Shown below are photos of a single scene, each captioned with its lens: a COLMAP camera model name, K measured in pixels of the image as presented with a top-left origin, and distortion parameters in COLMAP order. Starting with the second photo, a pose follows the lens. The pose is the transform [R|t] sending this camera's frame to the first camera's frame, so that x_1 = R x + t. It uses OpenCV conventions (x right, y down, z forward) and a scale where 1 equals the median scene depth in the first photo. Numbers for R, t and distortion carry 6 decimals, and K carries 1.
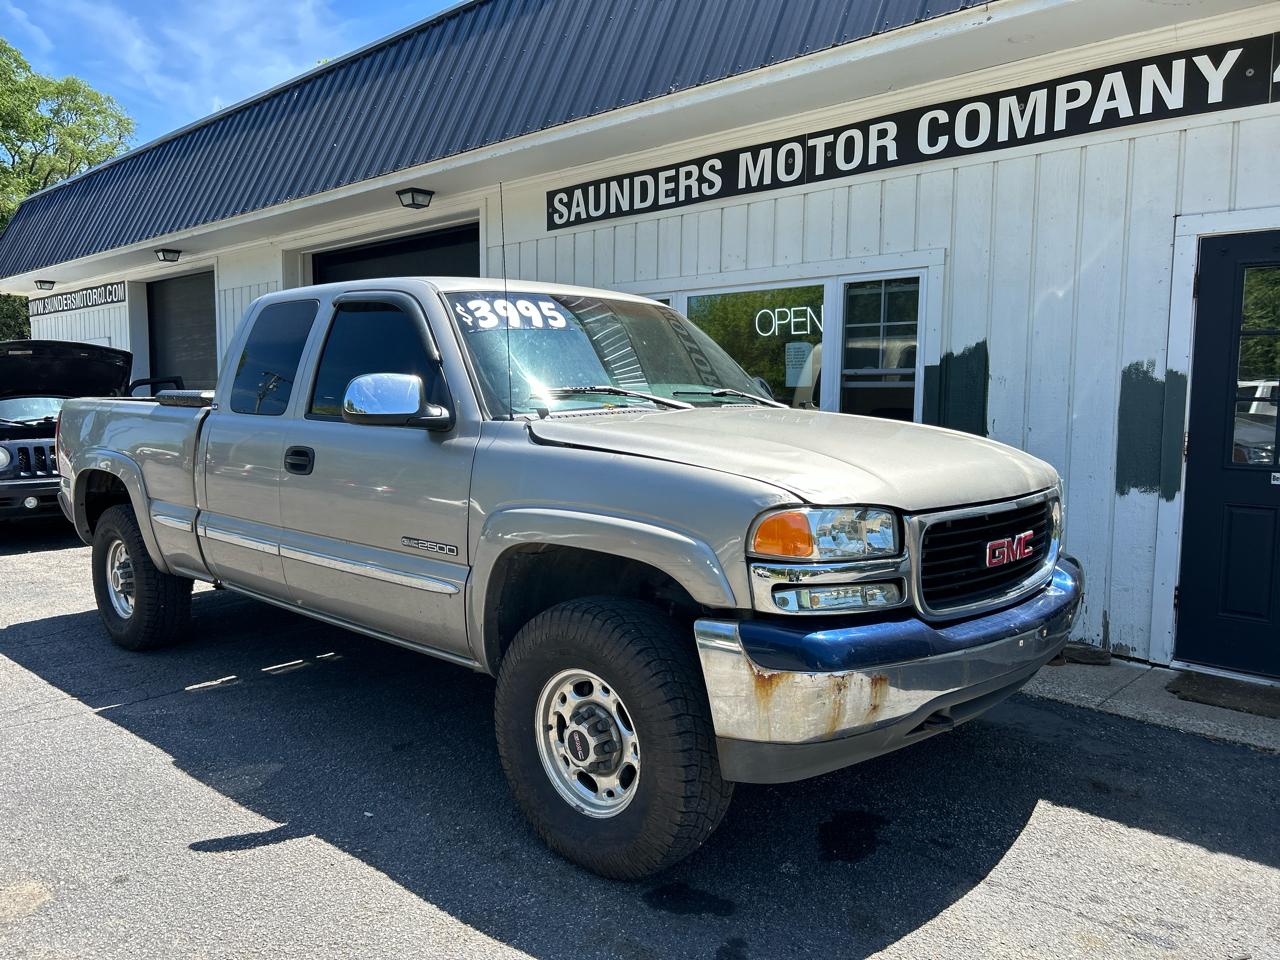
lens RADIAL K [[976.2, 0, 630.6], [0, 976.2, 479.7], [0, 0, 1]] dist [0.029617, -0.028784]
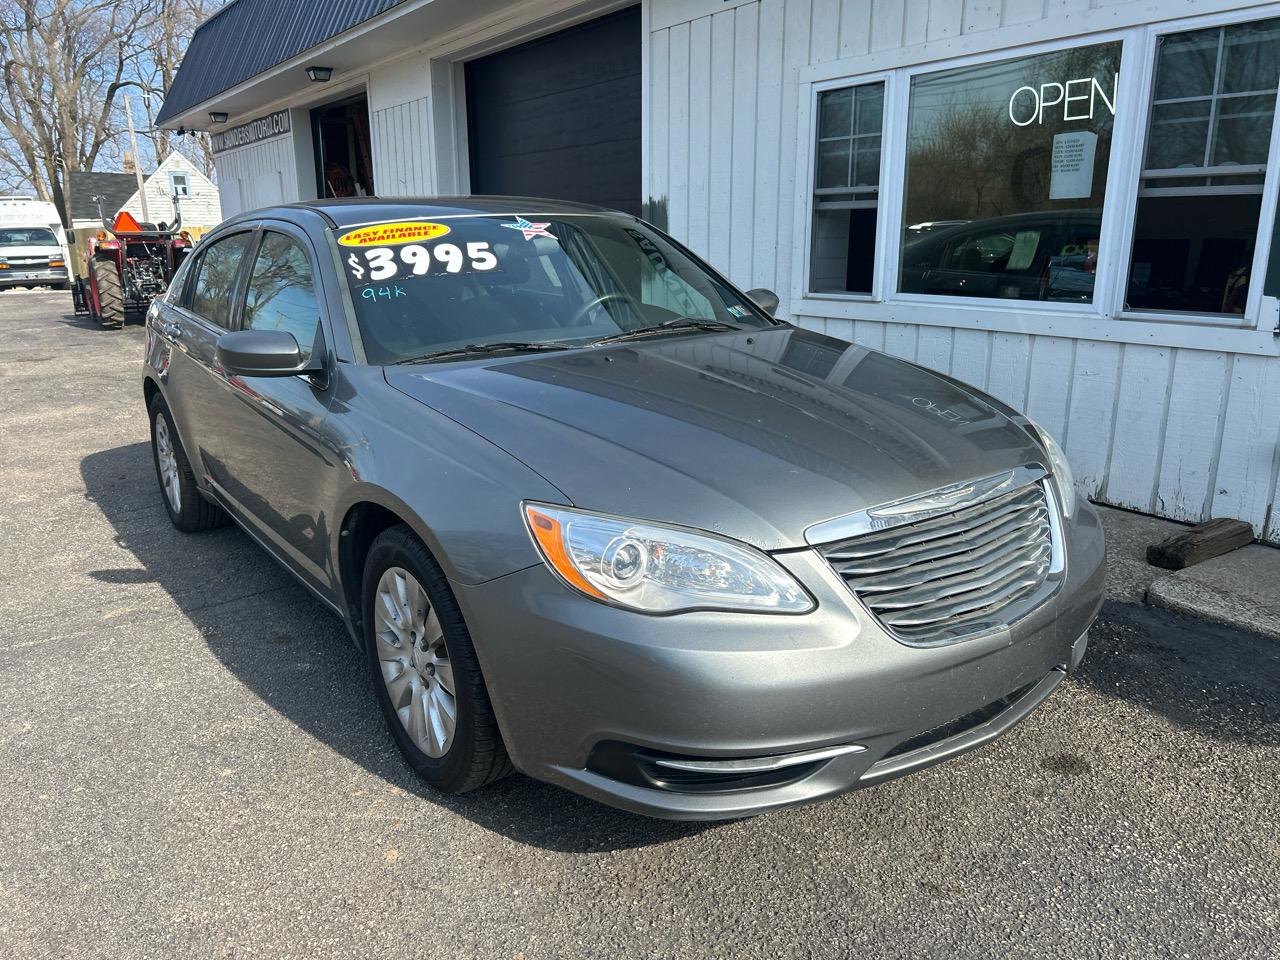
lens RADIAL K [[976.2, 0, 632.5], [0, 976.2, 482.1], [0, 0, 1]] dist [0.029617, -0.028784]
pose [[0.980119, 0.033511, -0.195560, 0.008597], [-0.000889, 0.986365, 0.164571, -0.009662], [0.198409, -0.161125, 0.966785, 0.214061]]
